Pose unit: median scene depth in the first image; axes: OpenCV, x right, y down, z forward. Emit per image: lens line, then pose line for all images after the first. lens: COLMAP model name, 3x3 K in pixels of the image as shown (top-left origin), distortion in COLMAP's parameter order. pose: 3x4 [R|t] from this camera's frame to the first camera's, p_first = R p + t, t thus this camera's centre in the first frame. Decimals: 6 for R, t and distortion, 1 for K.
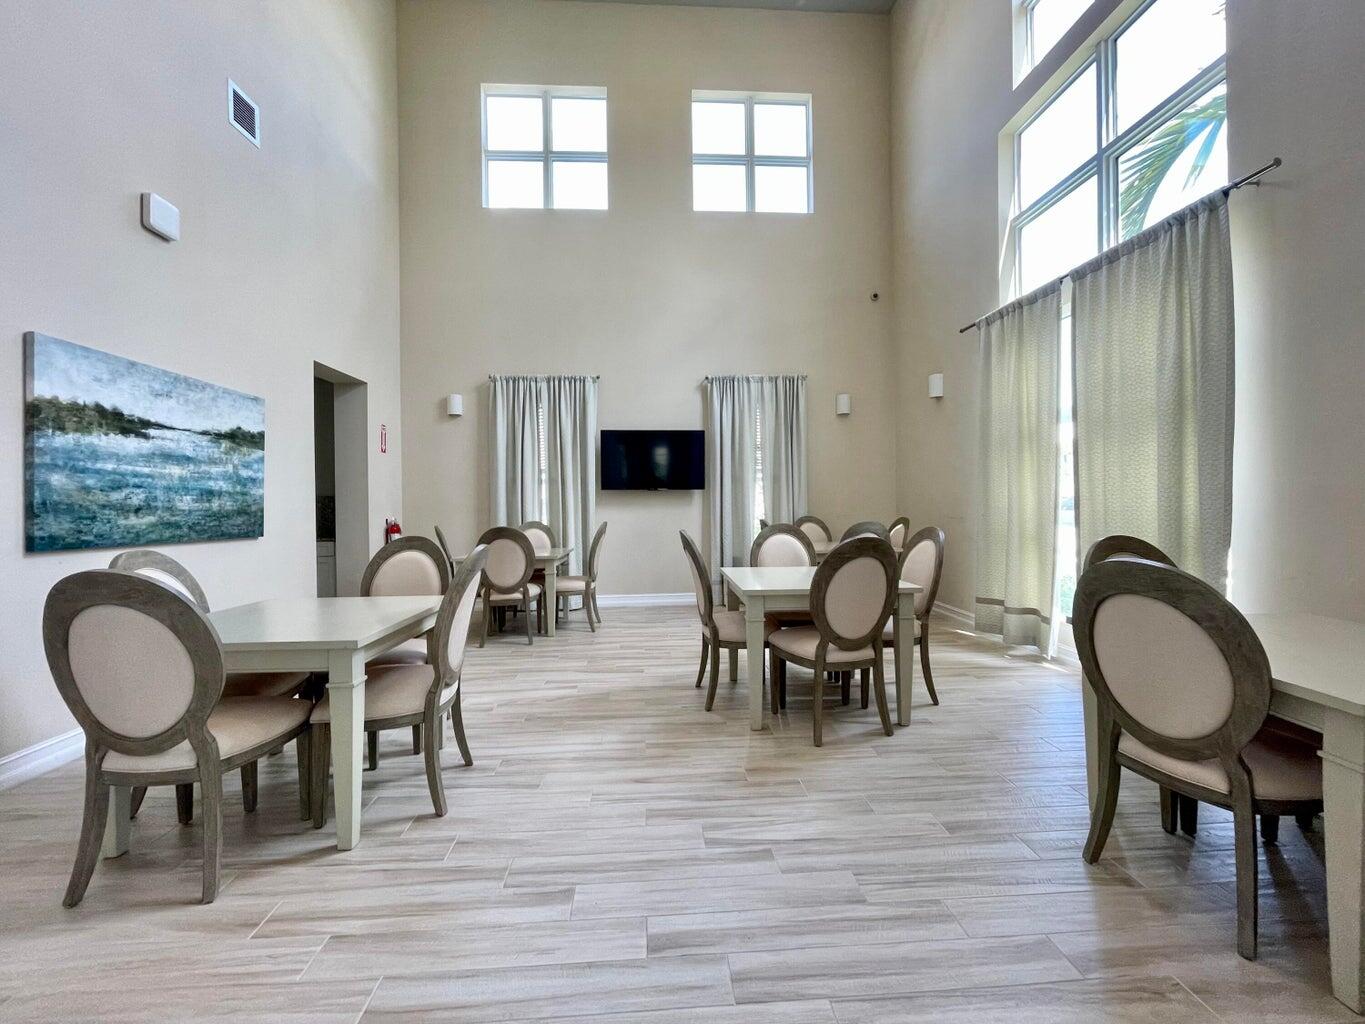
lens RADIAL K [[547.3, 0, 682.5], [0, 547.3, 512.0], [0, 0, 1]] dist [0.000380, 0.000033]
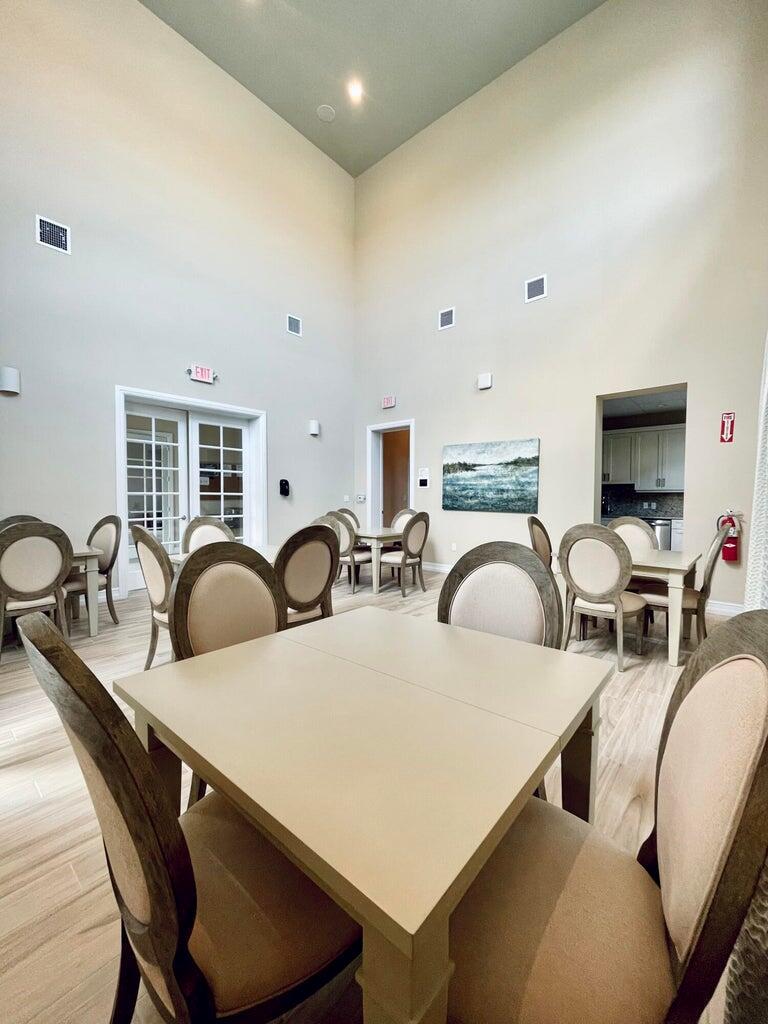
lens RADIAL K [[410.6, 0, 384.0], [0, 410.6, 512.0], [0, 0, 1]] dist [0.000380, 0.000033]
pose [[-0.700230, 0.040018, -0.712795, 0.739212], [-0.002083, 0.998309, 0.058094, -0.047222], [0.713914, 0.042164, -0.698963, 2.008960]]
